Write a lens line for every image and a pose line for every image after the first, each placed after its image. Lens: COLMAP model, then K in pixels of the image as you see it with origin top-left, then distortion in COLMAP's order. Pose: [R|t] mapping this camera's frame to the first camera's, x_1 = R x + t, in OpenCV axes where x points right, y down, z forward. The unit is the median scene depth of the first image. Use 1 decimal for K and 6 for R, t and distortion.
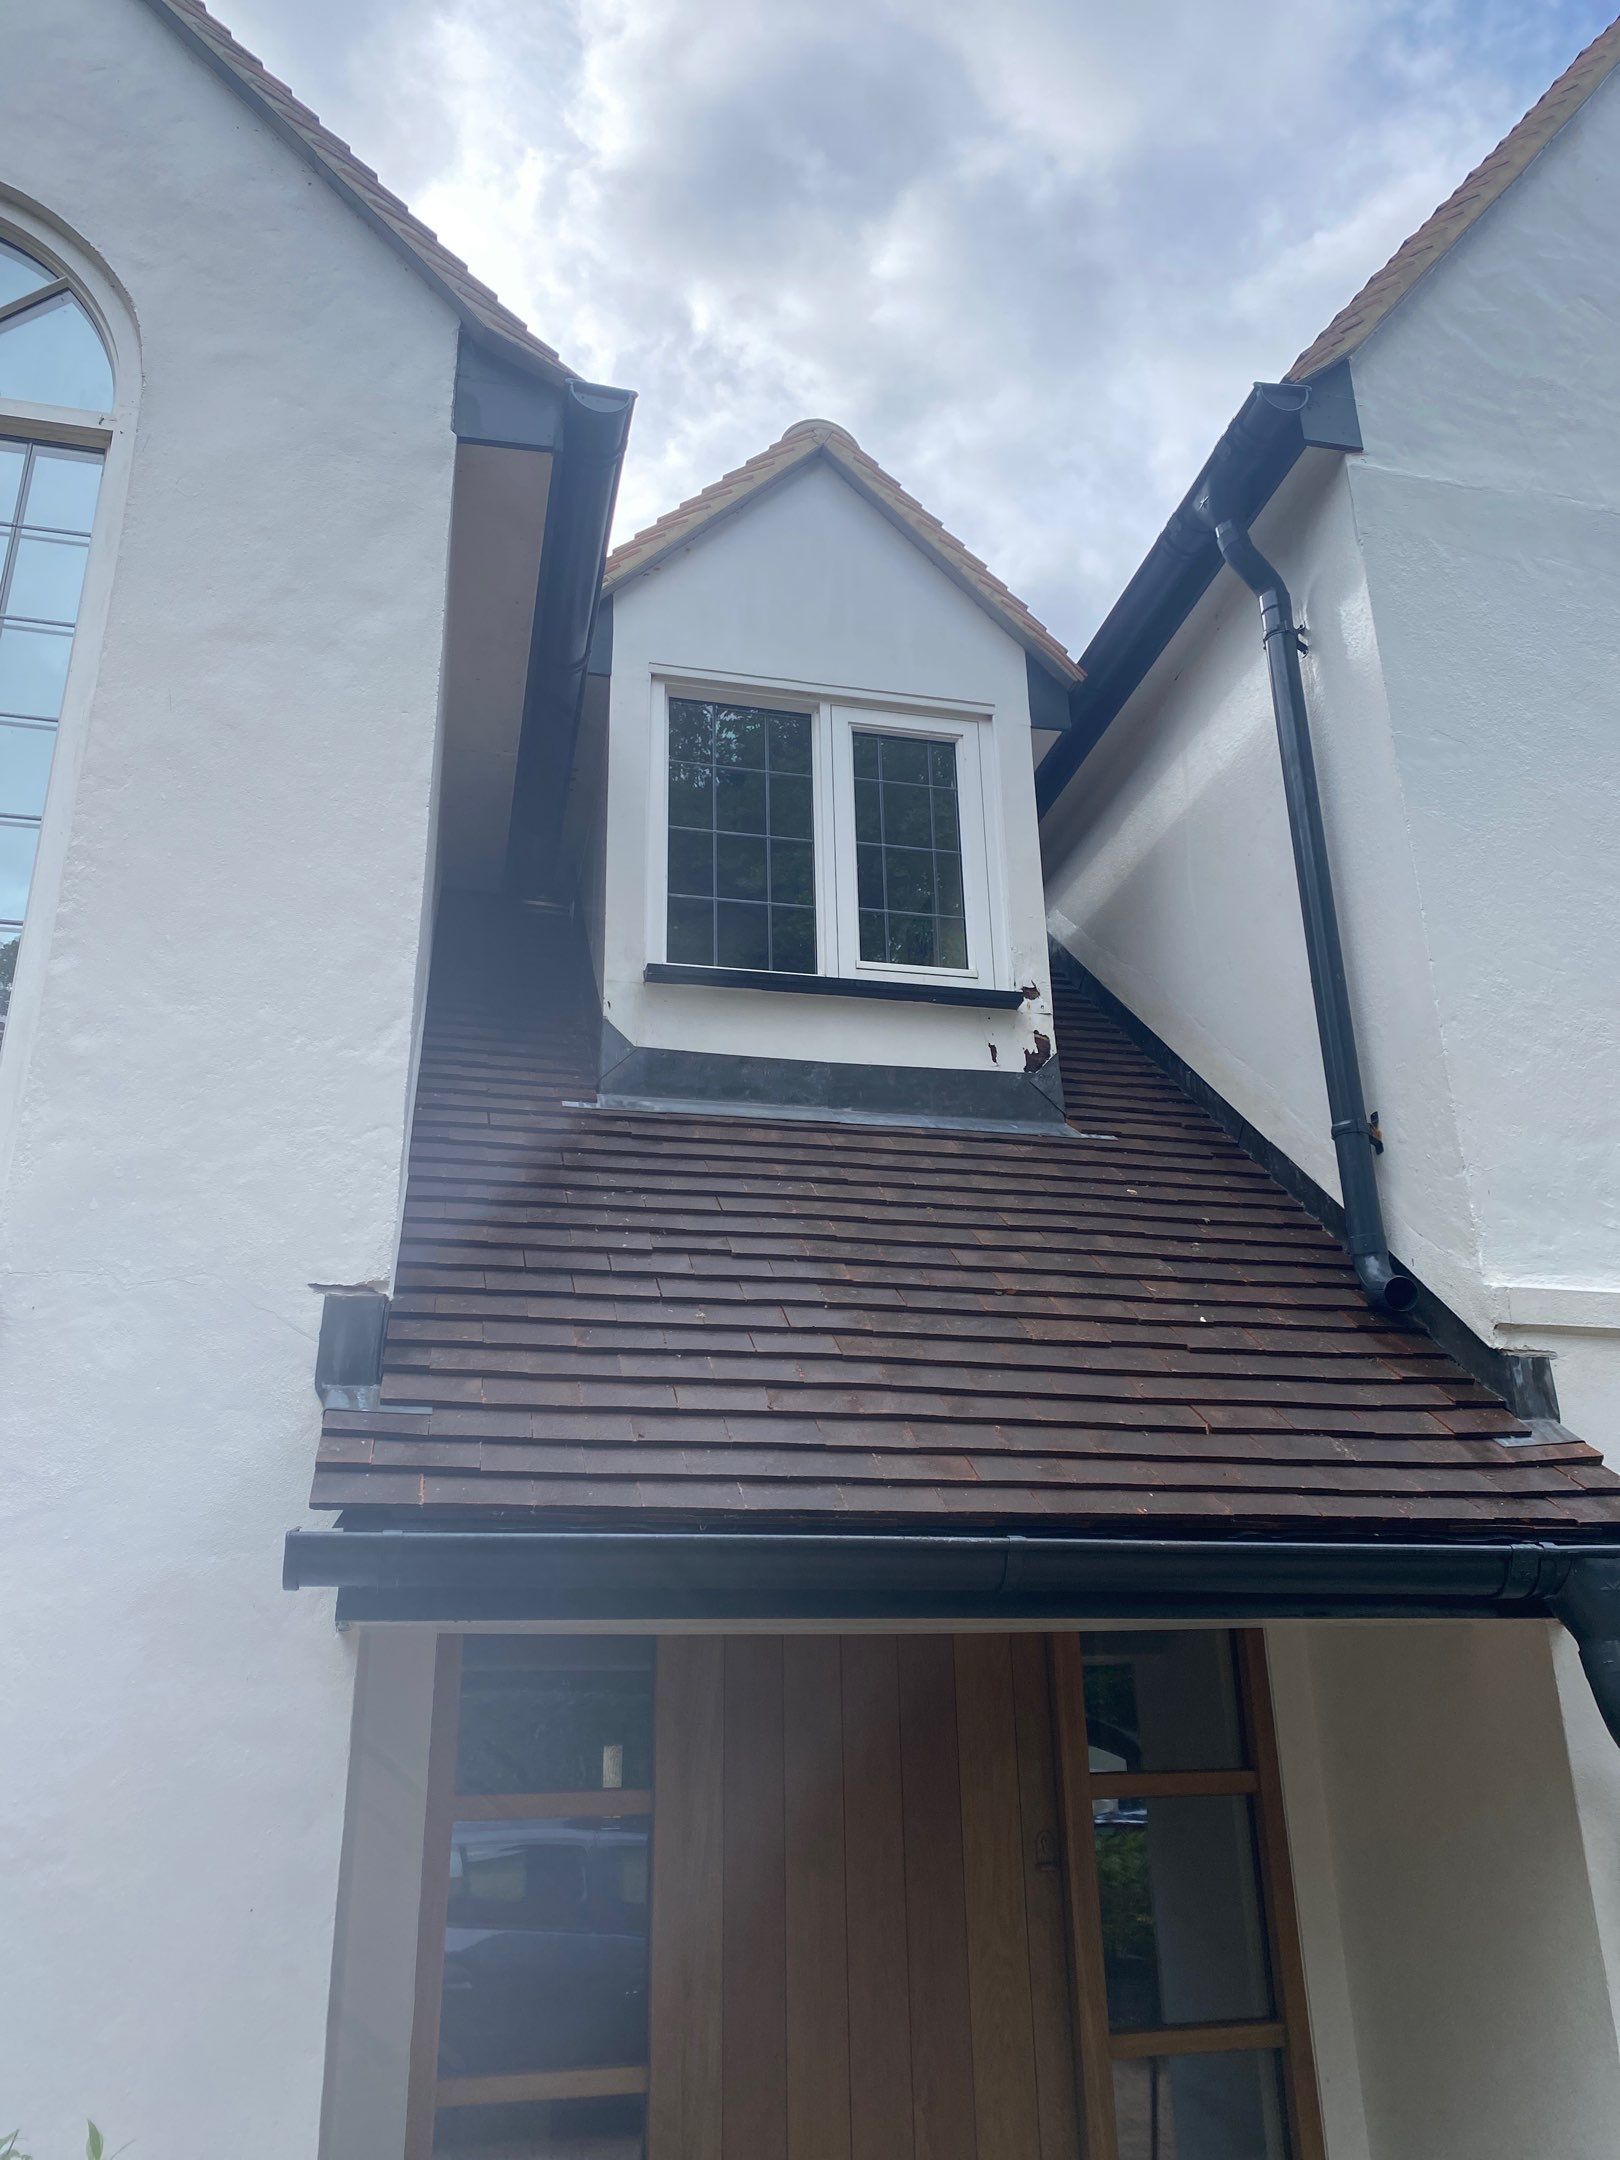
lens RADIAL K [[1560.2, 0, 810.0], [0, 1560.2, 1080.0], [0, 0, 1]] dist [0.011327, -0.004973]
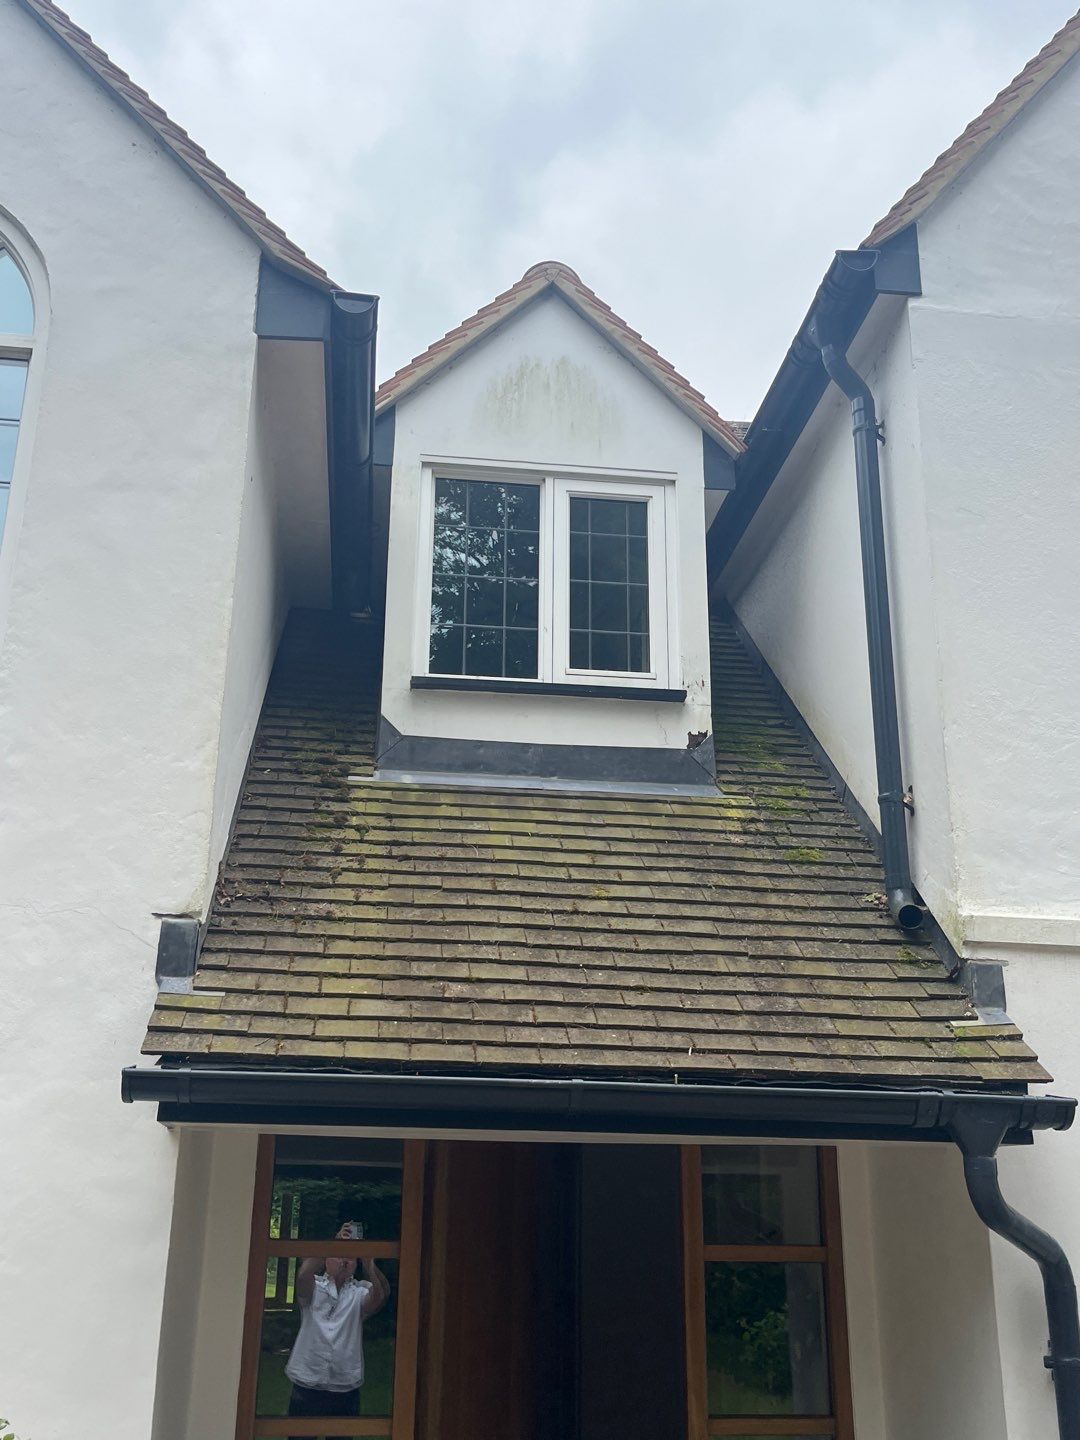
lens RADIAL K [[1328.4, 0, 541.0], [0, 1328.4, 740.8], [0, 0, 1]] dist [0.007020, 0.017995]
pose [[0.993845, -0.006034, -0.110618, 0.157182], [0.010123, 0.999284, 0.036444, -0.063368], [0.110319, -0.037339, 0.993195, -0.206968]]
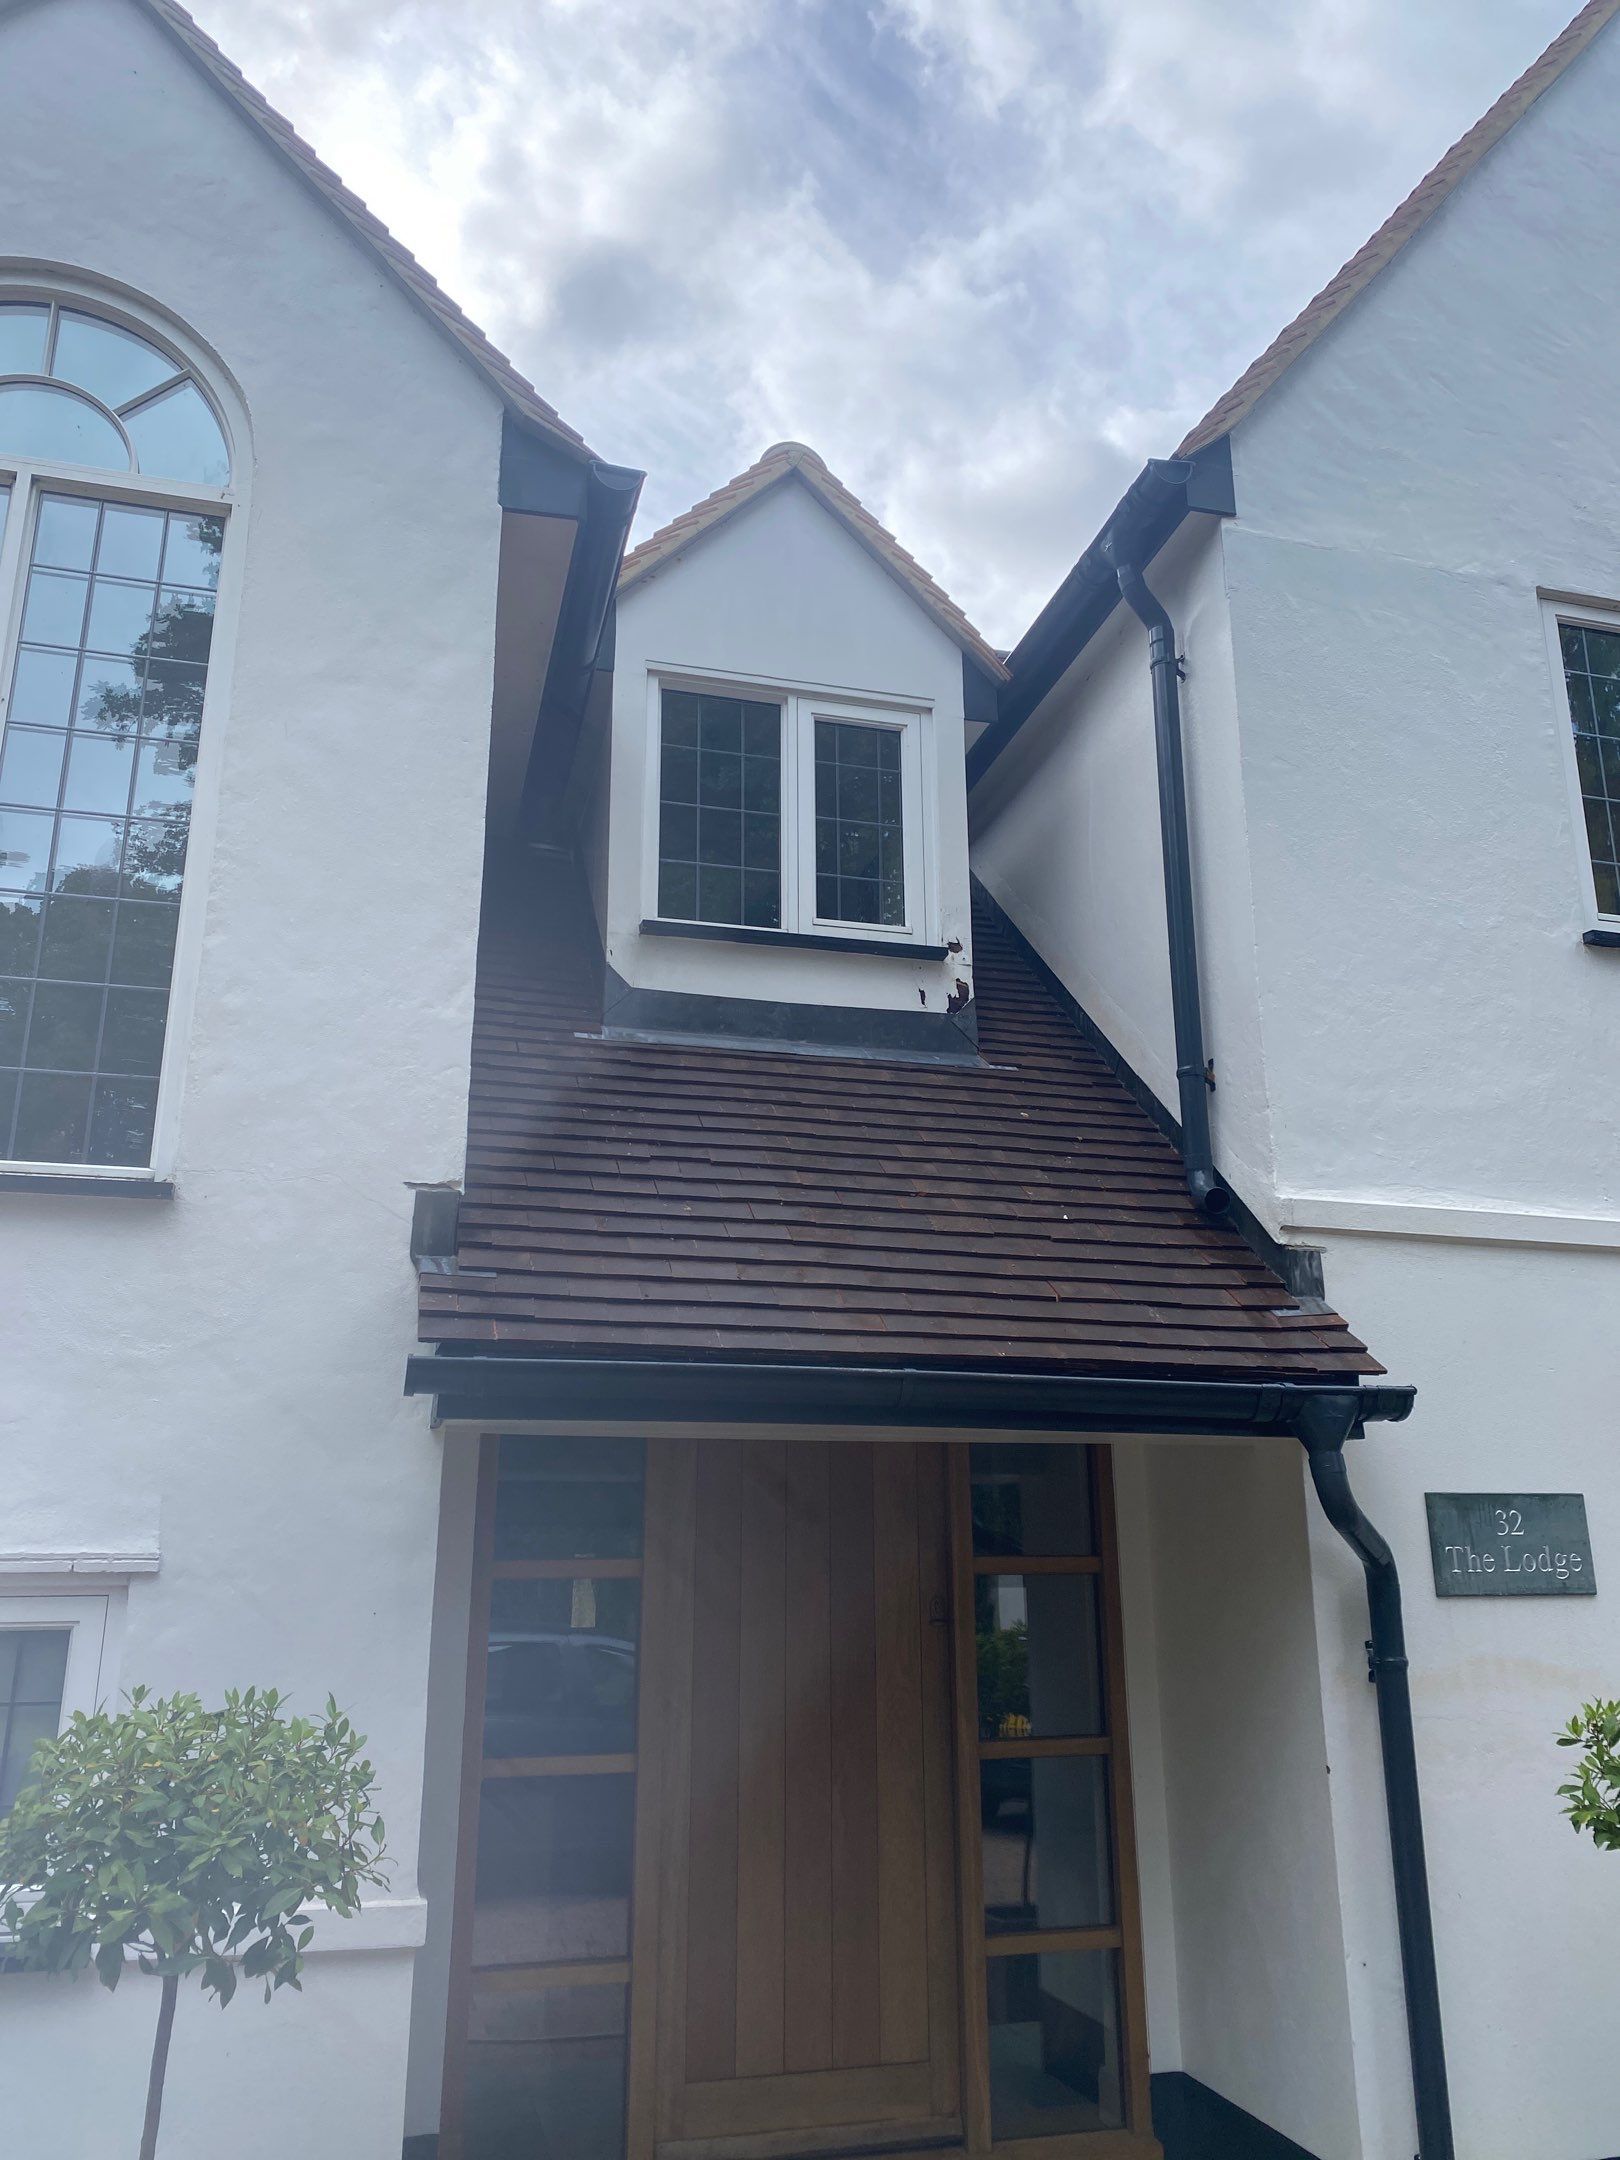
lens RADIAL K [[1560.2, 0, 810.0], [0, 1560.2, 1080.0], [0, 0, 1]] dist [0.011327, -0.004973]
pose [[0.999407, 0.022028, 0.026483, -0.002418], [-0.024082, 0.996512, 0.079900, -0.054082], [-0.024631, -0.080491, 0.996451, -0.257881]]
